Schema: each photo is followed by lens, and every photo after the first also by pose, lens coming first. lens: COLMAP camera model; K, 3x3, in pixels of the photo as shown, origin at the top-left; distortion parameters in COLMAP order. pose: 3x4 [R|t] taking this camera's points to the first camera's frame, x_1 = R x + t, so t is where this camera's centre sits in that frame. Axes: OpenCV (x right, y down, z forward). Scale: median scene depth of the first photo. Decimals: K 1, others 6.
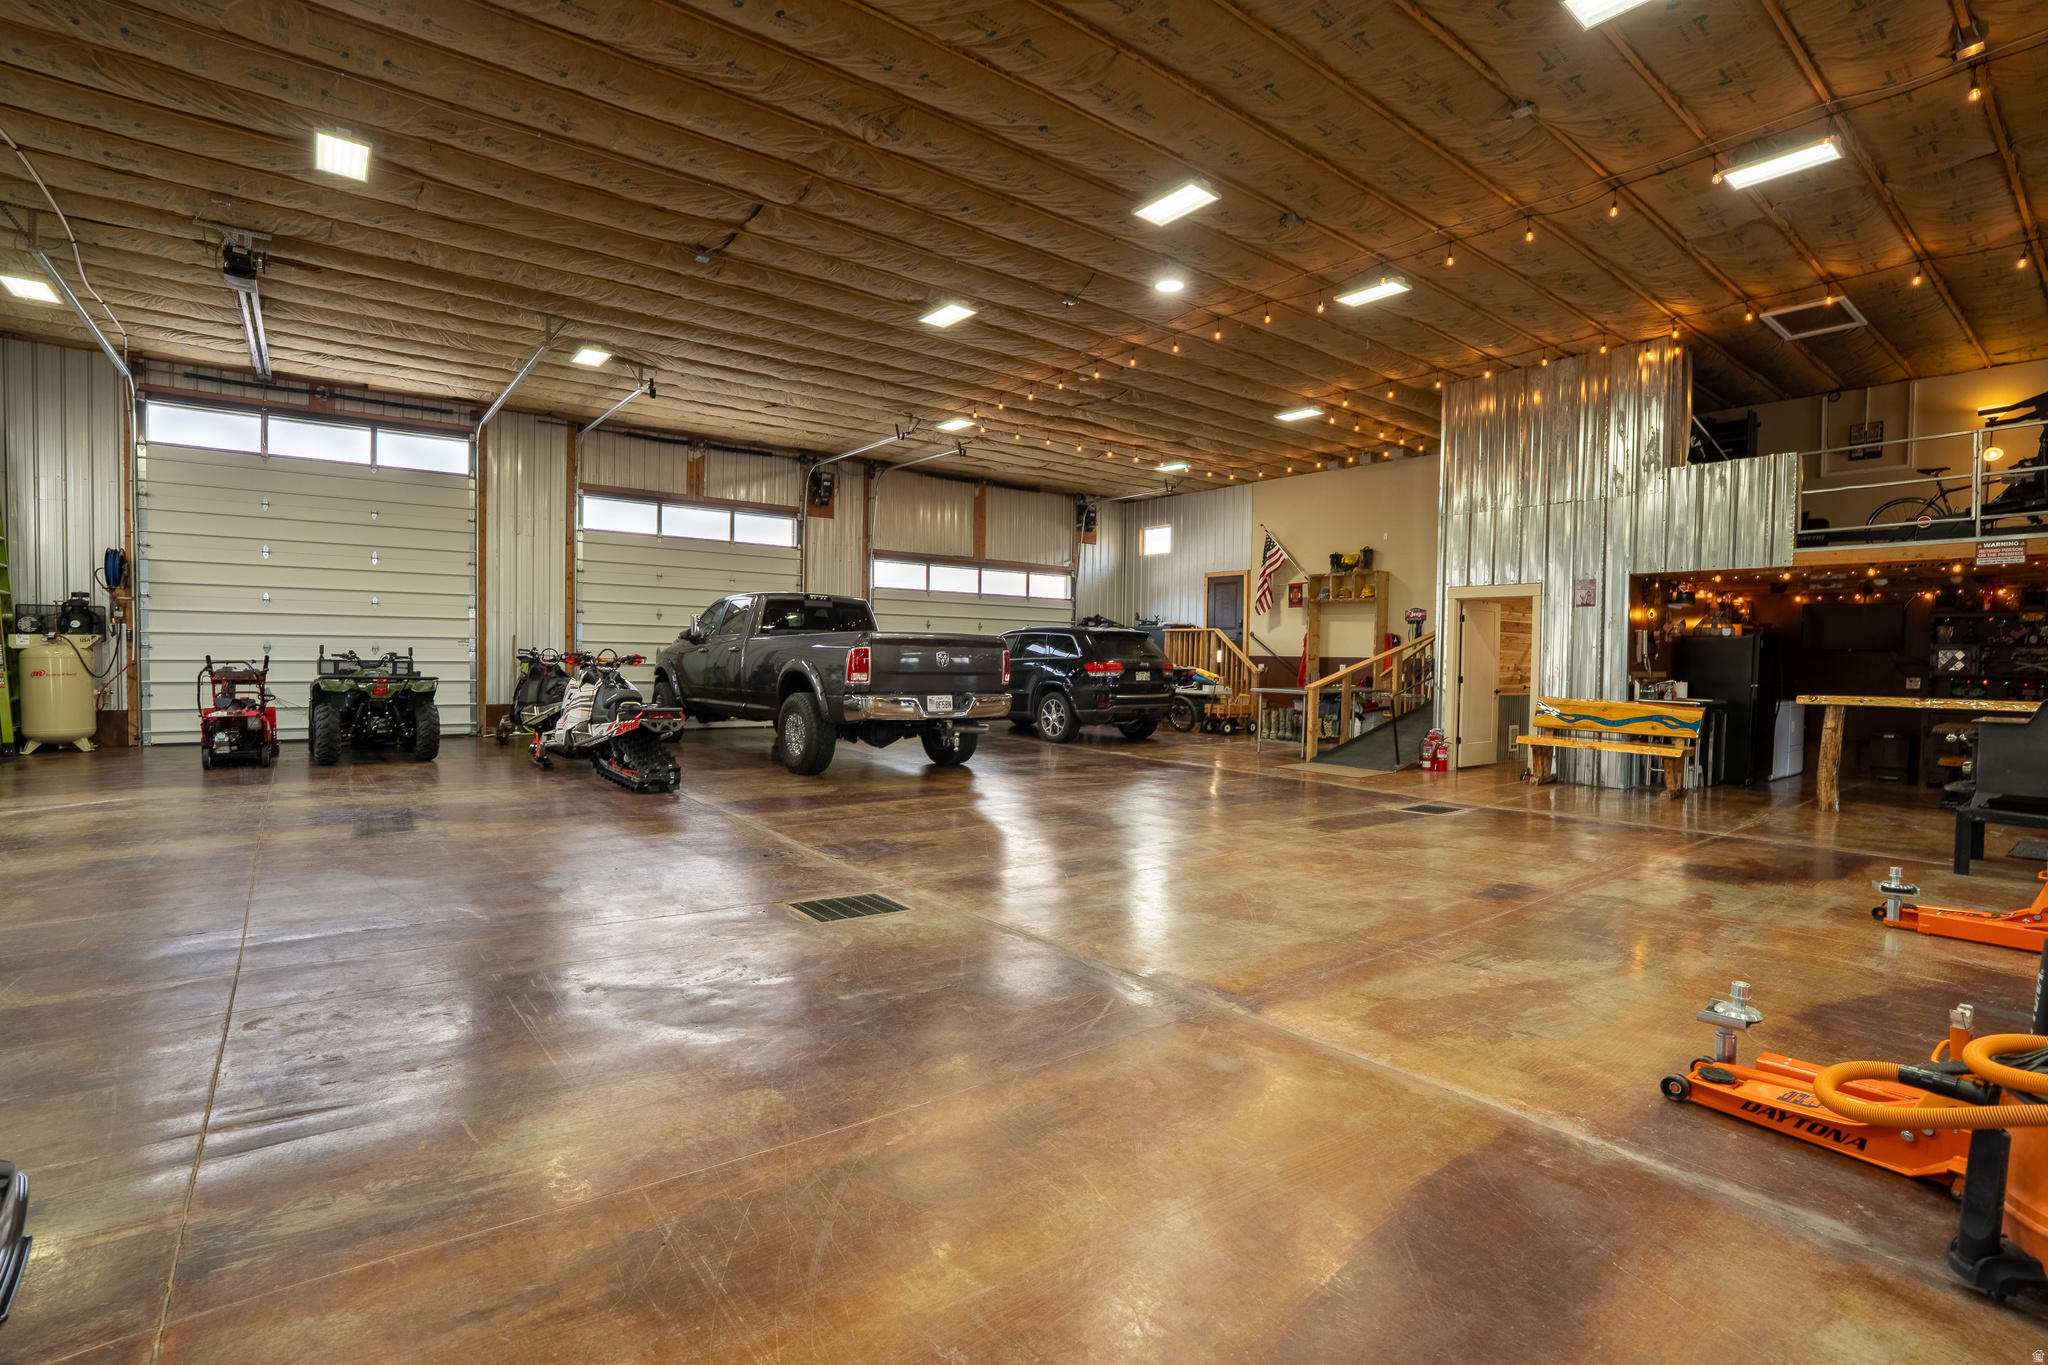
lens RADIAL K [[965.6, 0, 998.1], [0, 965.6, 678.6], [0, 0, 1]] dist [-0.087155, 0.046367]
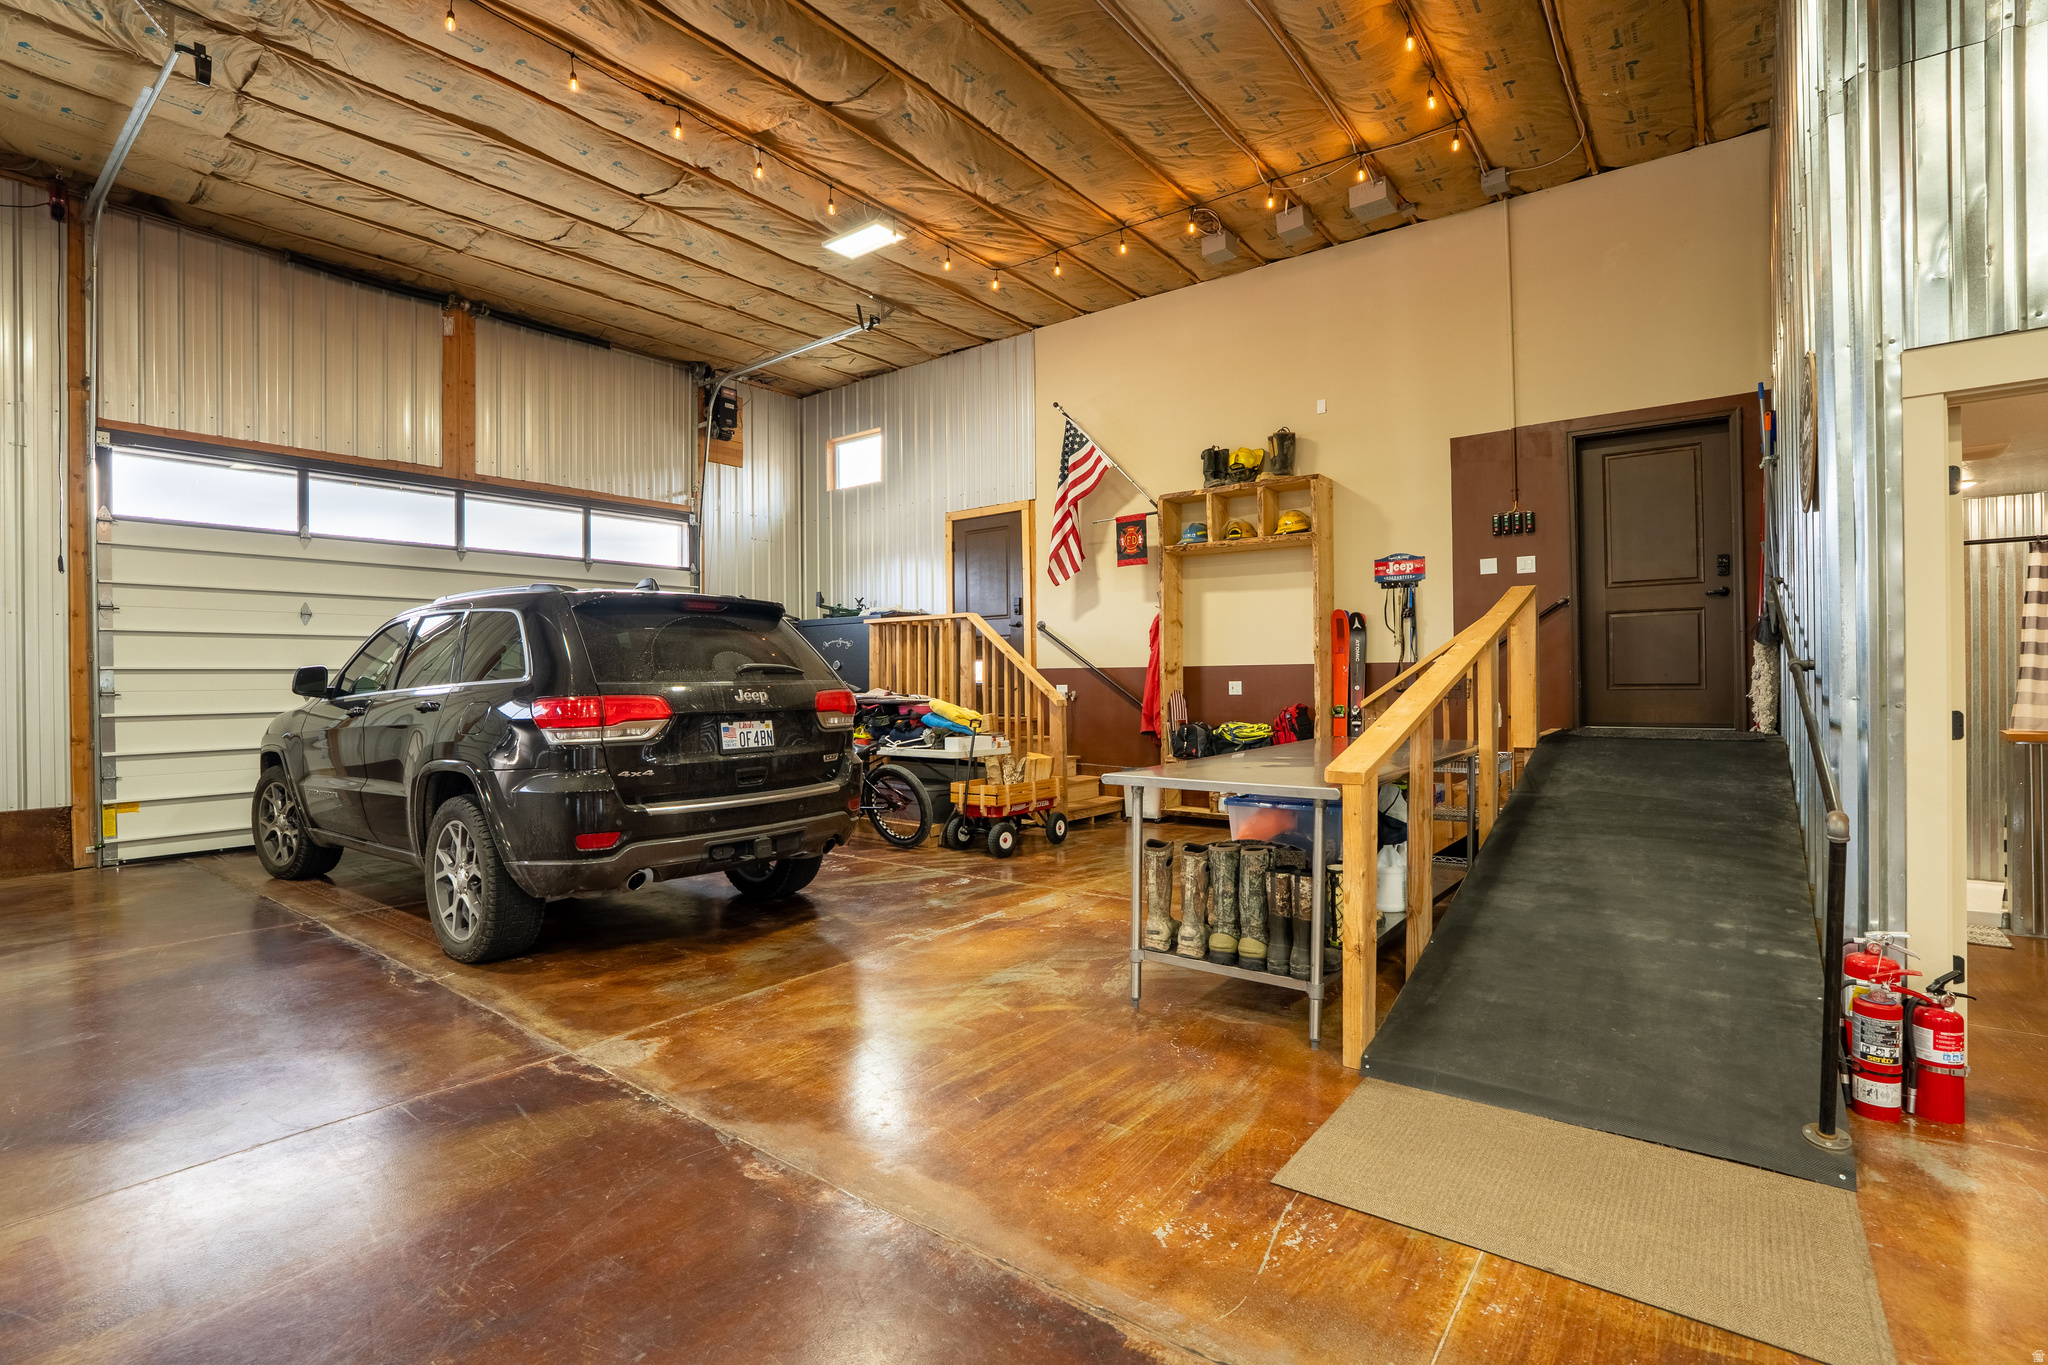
lens RADIAL K [[965.6, 0, 998.1], [0, 965.6, 678.6], [0, 0, 1]] dist [-0.087155, 0.046367]
pose [[0.968396, -0.028032, 0.247836, 0.124168], [0.034290, 0.999192, -0.020969, -0.009498], [-0.247048, 0.028804, 0.968575, 0.551167]]
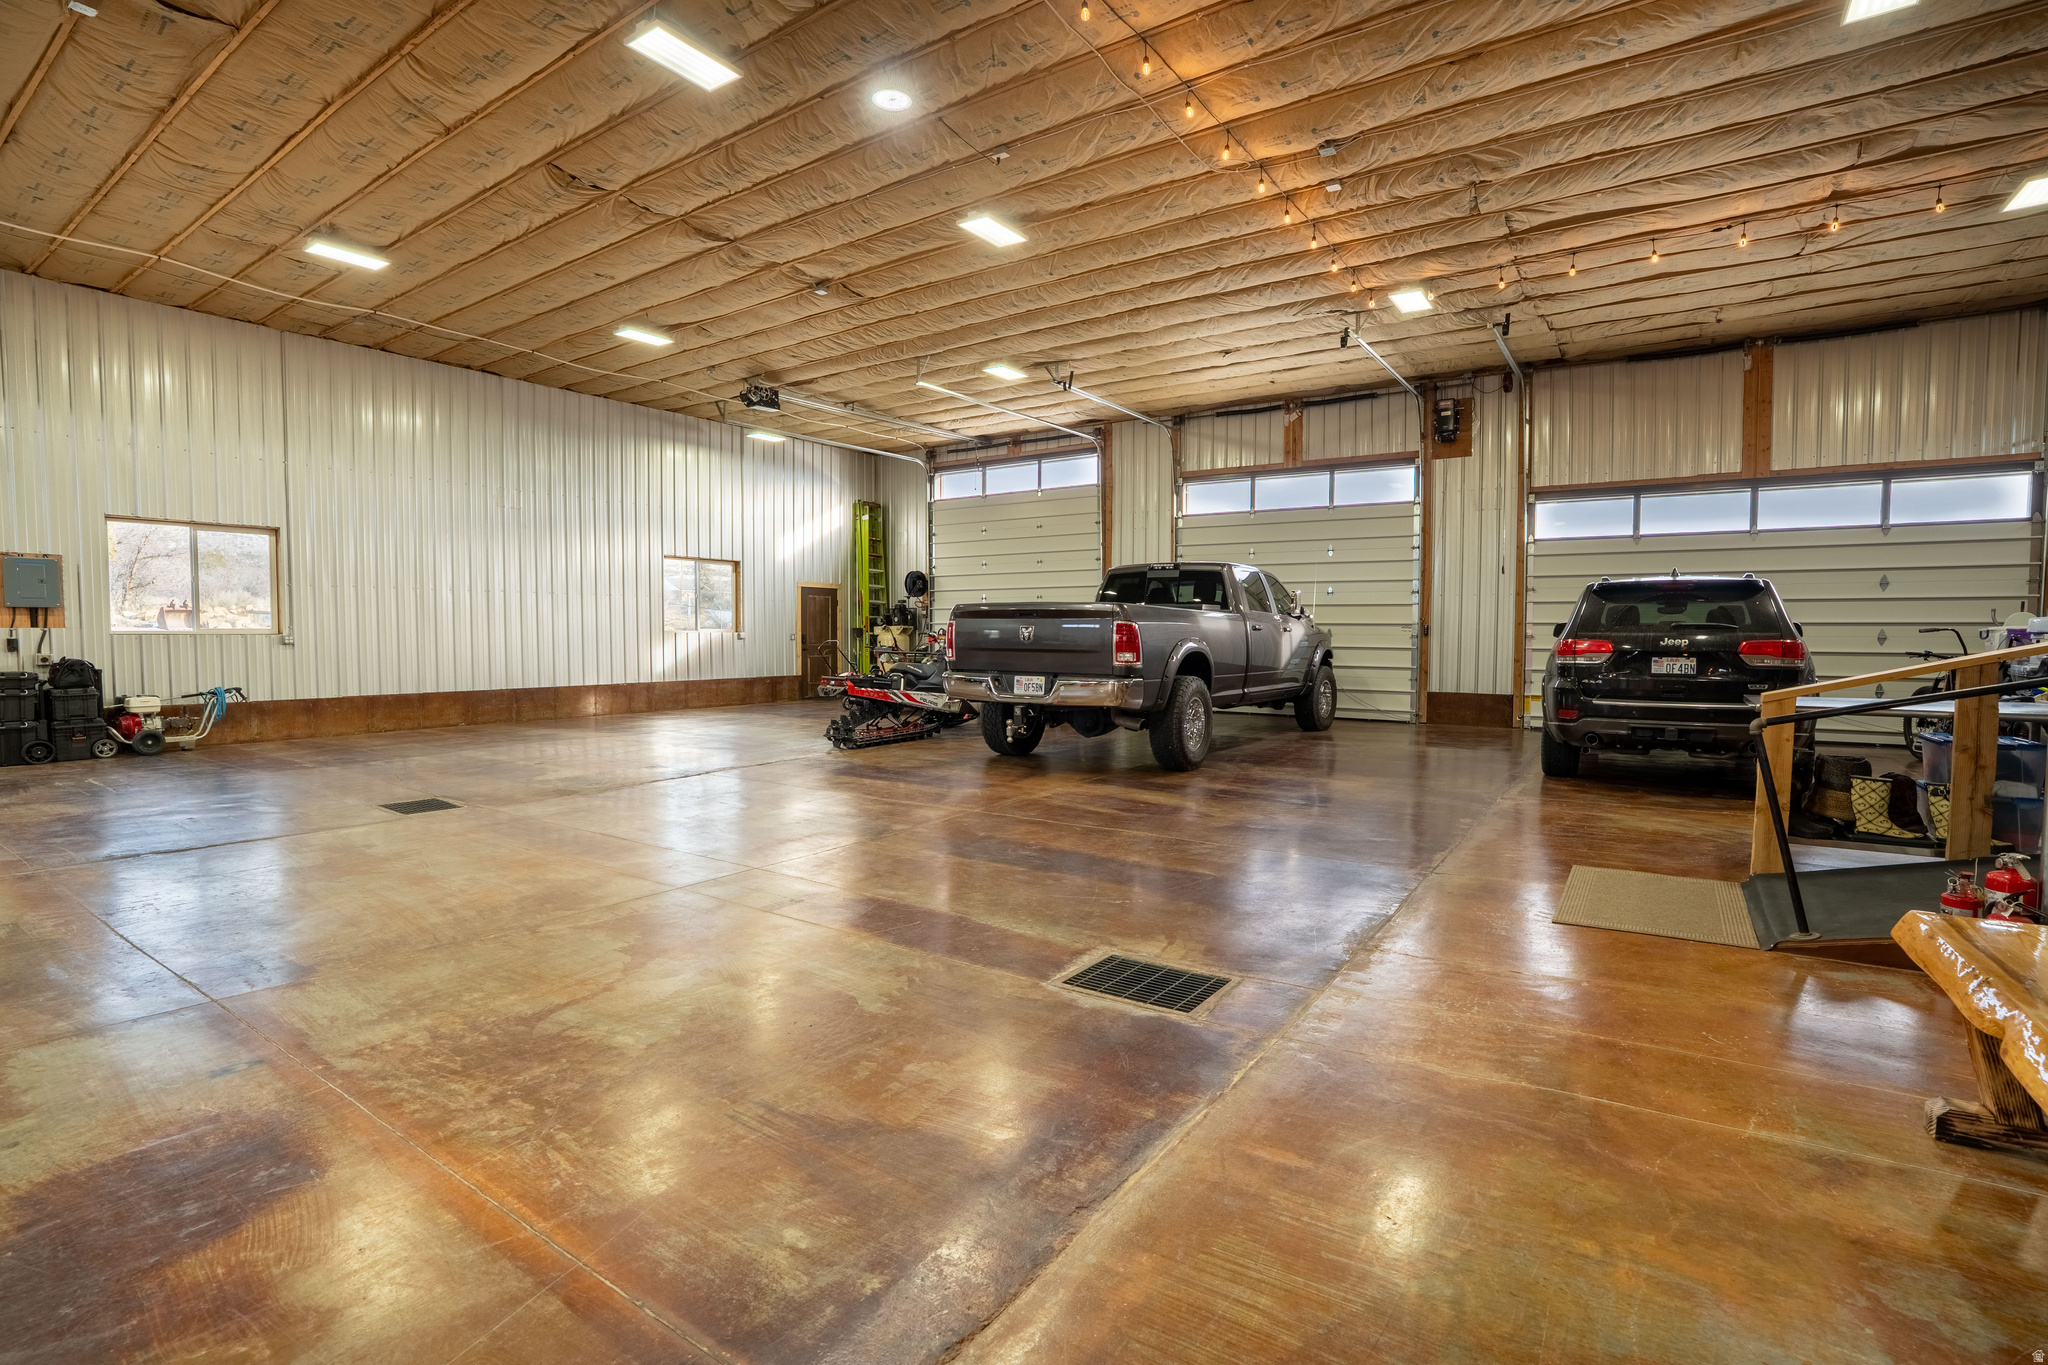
lens RADIAL K [[965.6, 0, 998.1], [0, 965.6, 678.6], [0, 0, 1]] dist [-0.087155, 0.046367]
pose [[0.292952, 0.027727, -0.955725, 0.425400], [-0.021504, 0.999518, 0.022406, 0.000680], [0.955885, 0.013988, 0.293407, 0.416083]]
